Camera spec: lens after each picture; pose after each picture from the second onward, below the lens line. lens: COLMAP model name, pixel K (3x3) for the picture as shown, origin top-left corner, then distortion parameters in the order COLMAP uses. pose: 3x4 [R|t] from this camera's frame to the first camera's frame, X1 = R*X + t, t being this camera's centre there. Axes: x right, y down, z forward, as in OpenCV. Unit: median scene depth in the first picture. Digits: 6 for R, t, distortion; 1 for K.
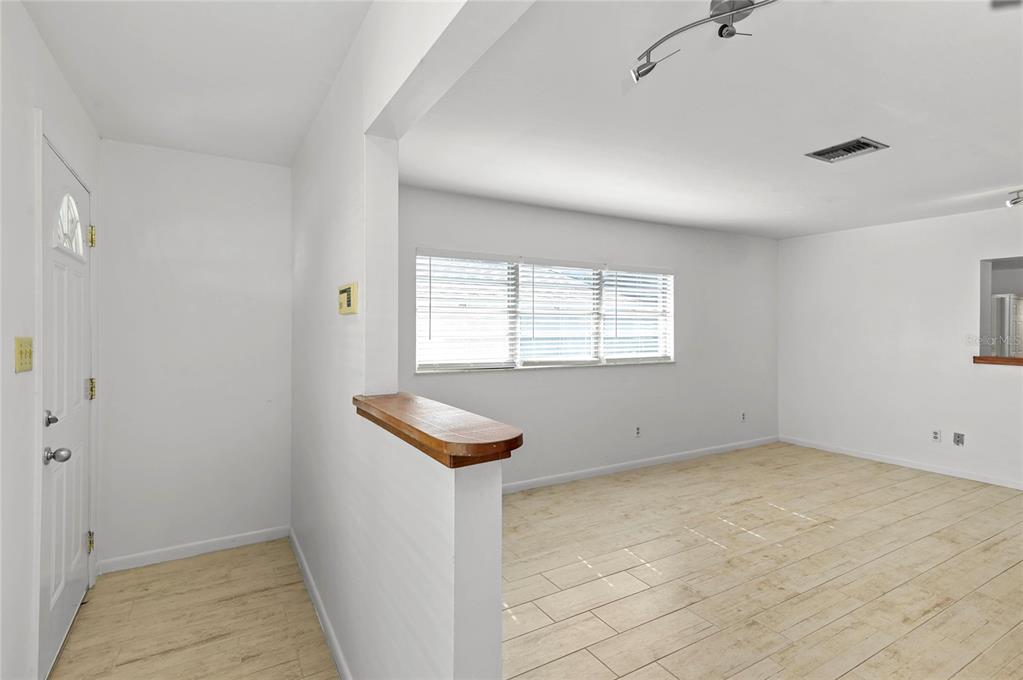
lens RADIAL K [[500.1, 0, 515.5], [0, 500.1, 334.6], [0, 0, 1]] dist [0.026440, -0.001196]
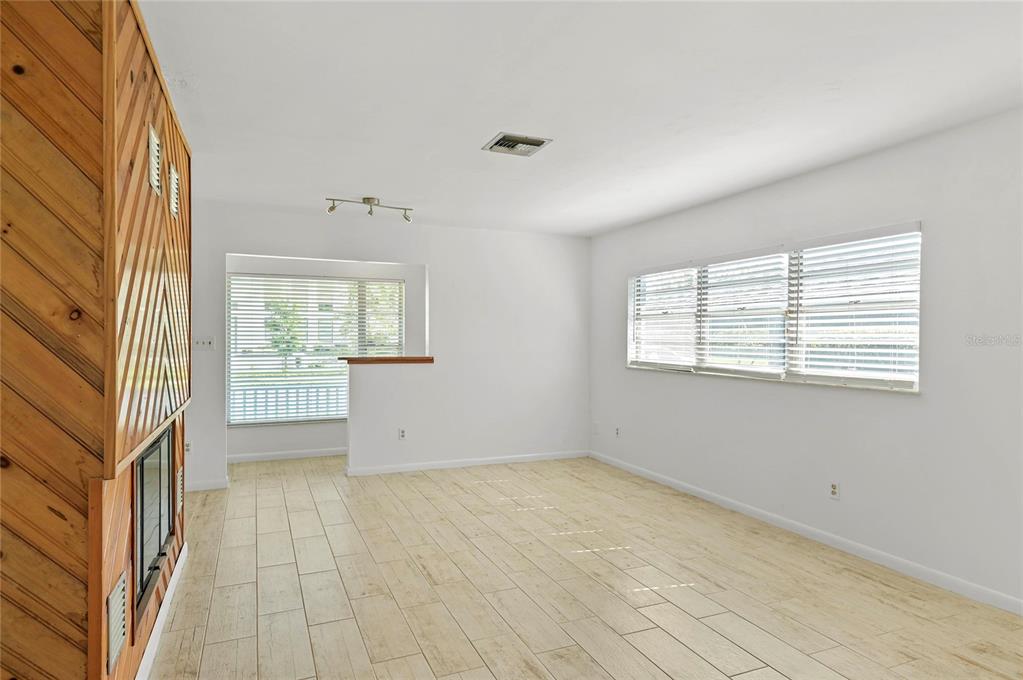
lens RADIAL K [[601.9, 0, 505.9], [0, 601.9, 340.8], [0, 0, 1]] dist [0.037150, 0.000281]
pose [[-0.147091, 0.002655, -0.989119, 1.334116], [-0.016271, 0.999855, 0.005103, 0.004069], [0.988989, 0.016844, -0.147027, 0.854264]]
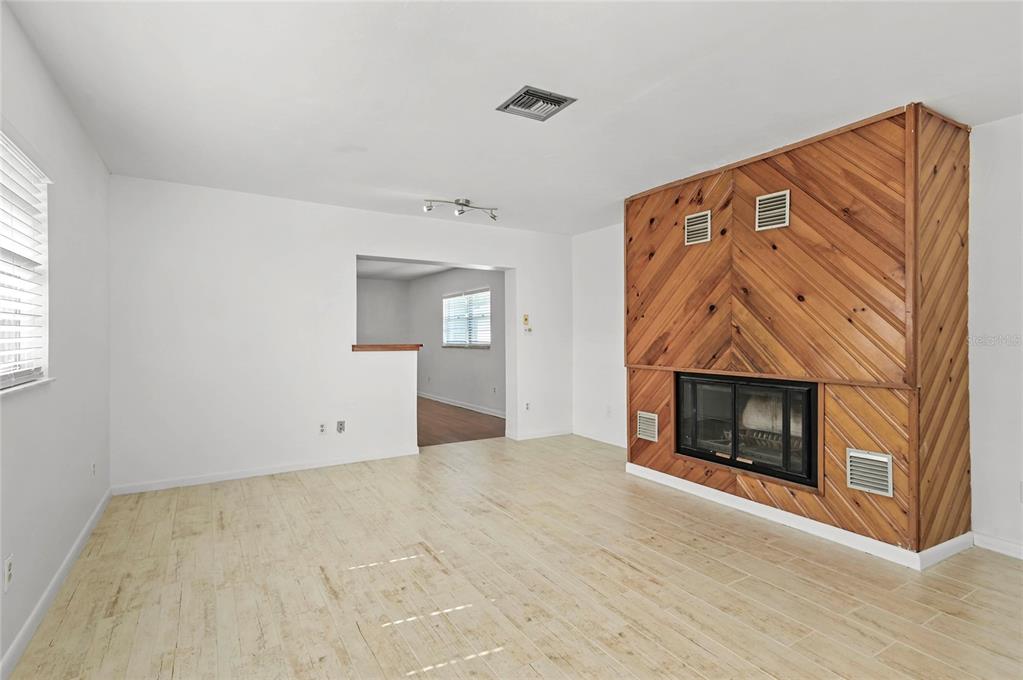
lens RADIAL K [[500.1, 0, 510.9], [0, 500.1, 336.4], [0, 0, 1]] dist [0.026440, -0.001196]
pose [[0.003084, -0.005232, 0.999982, -0.161705], [0.012538, 0.999908, 0.005193, 0.026722], [-0.999917, 0.012521, 0.003149, 0.770856]]
